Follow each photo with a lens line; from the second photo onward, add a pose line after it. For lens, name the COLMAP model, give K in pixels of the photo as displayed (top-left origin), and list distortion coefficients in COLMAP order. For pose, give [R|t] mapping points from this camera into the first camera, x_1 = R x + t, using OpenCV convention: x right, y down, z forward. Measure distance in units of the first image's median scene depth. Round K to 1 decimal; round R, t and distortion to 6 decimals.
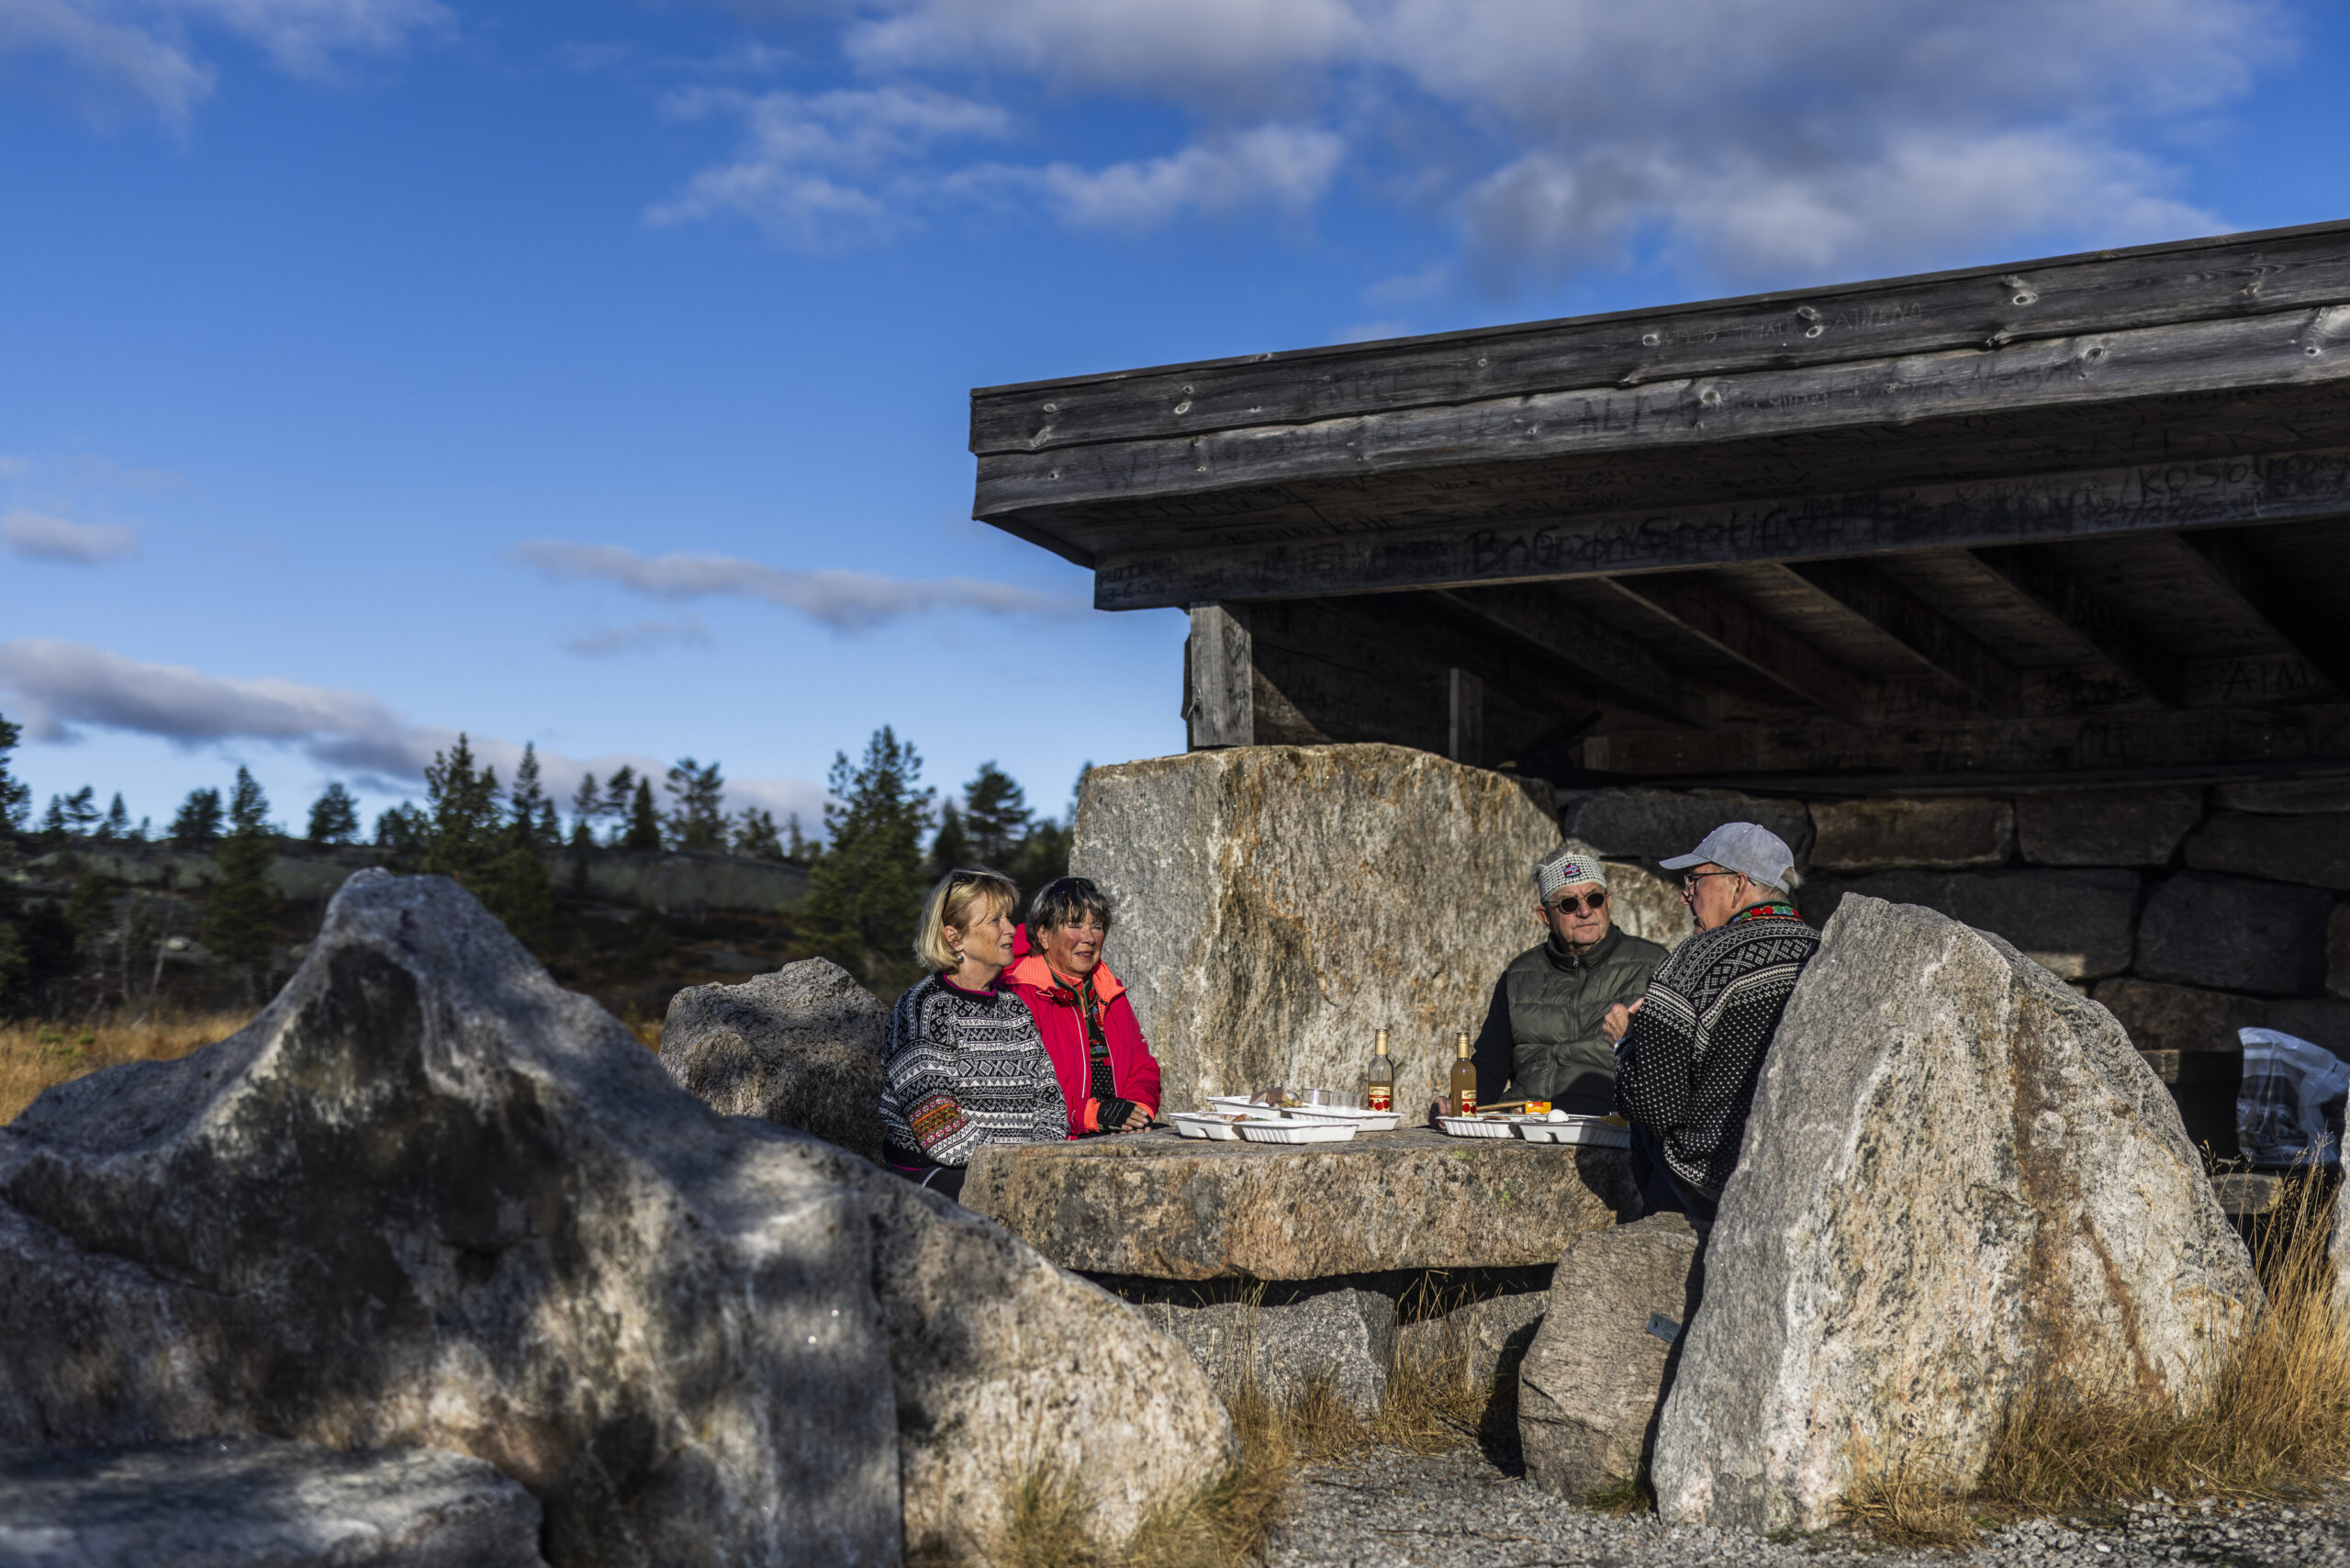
lens RADIAL K [[3392.5, 0, 1175.1], [0, 3392.5, 784.8], [0, 0, 1]] dist [-0.006632, 0.000000]
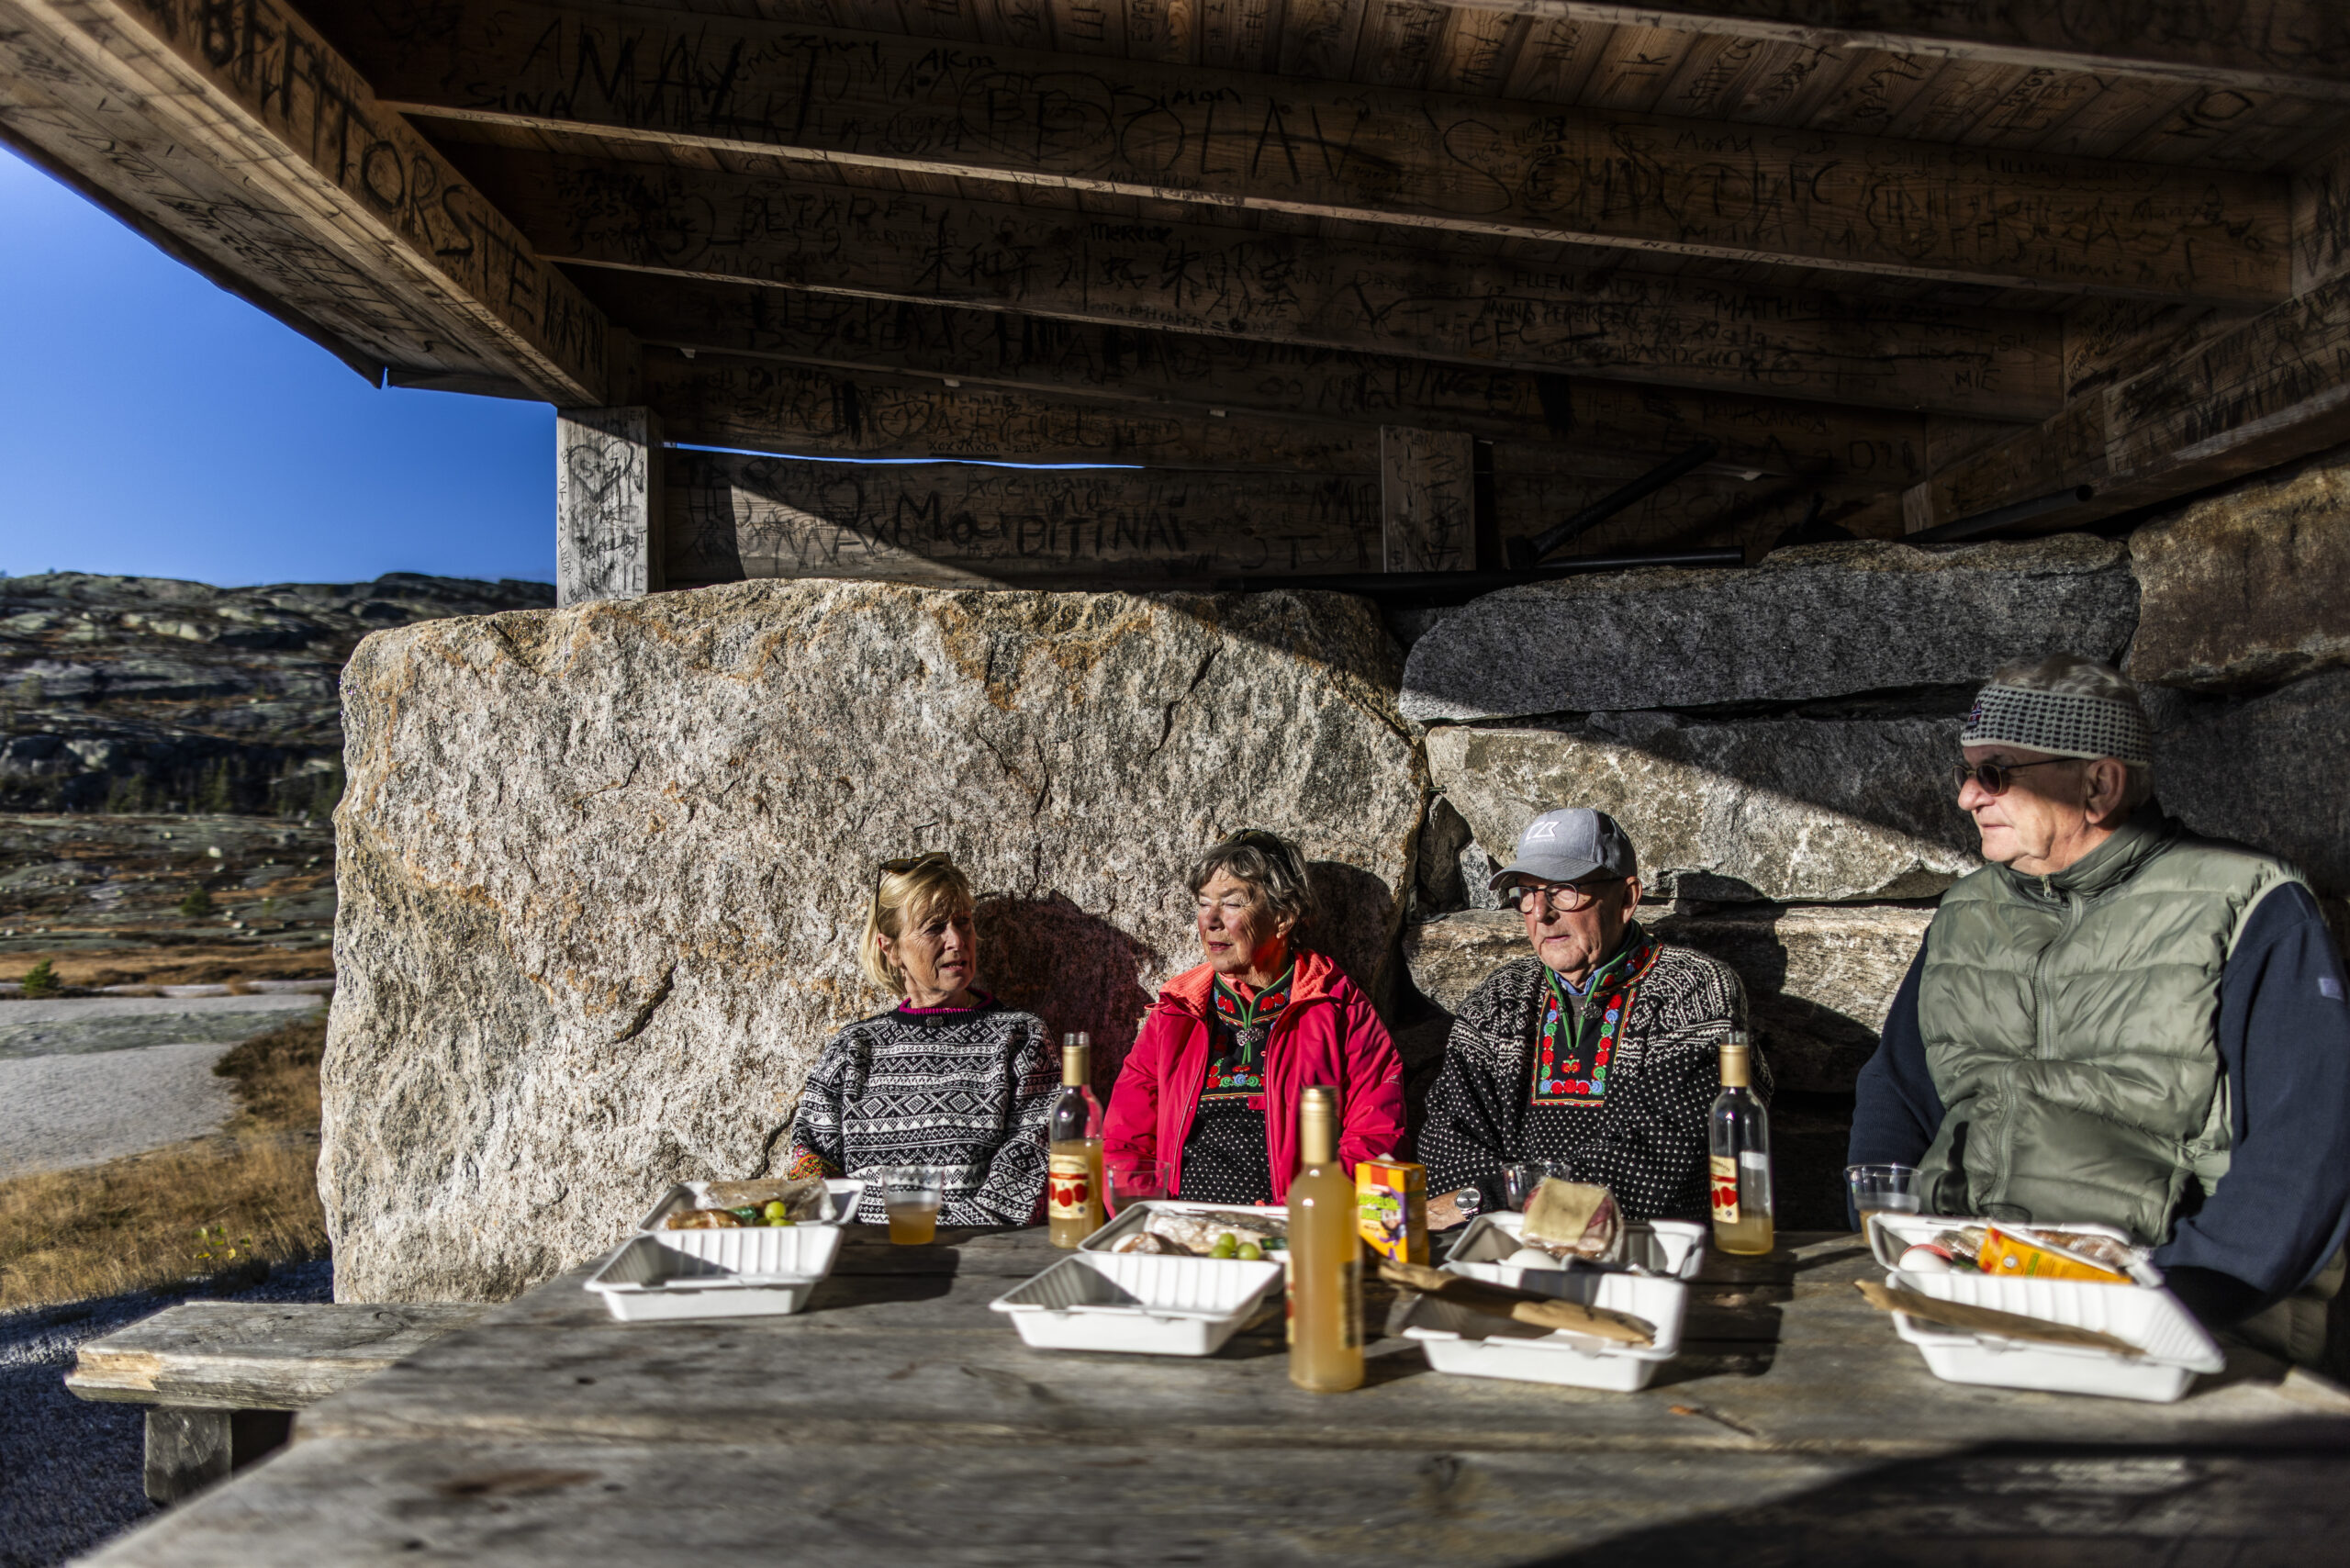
lens RADIAL K [[1582.0, 0, 1173.2], [0, 1582.0, 779.3], [0, 0, 1]] dist [0.002305, -0.000770]
pose [[0.519940, -0.063950, -0.851806, 0.334145], [0.079683, 0.996477, -0.026173, 0.035878], [0.850478, -0.054266, 0.523203, 0.924065]]
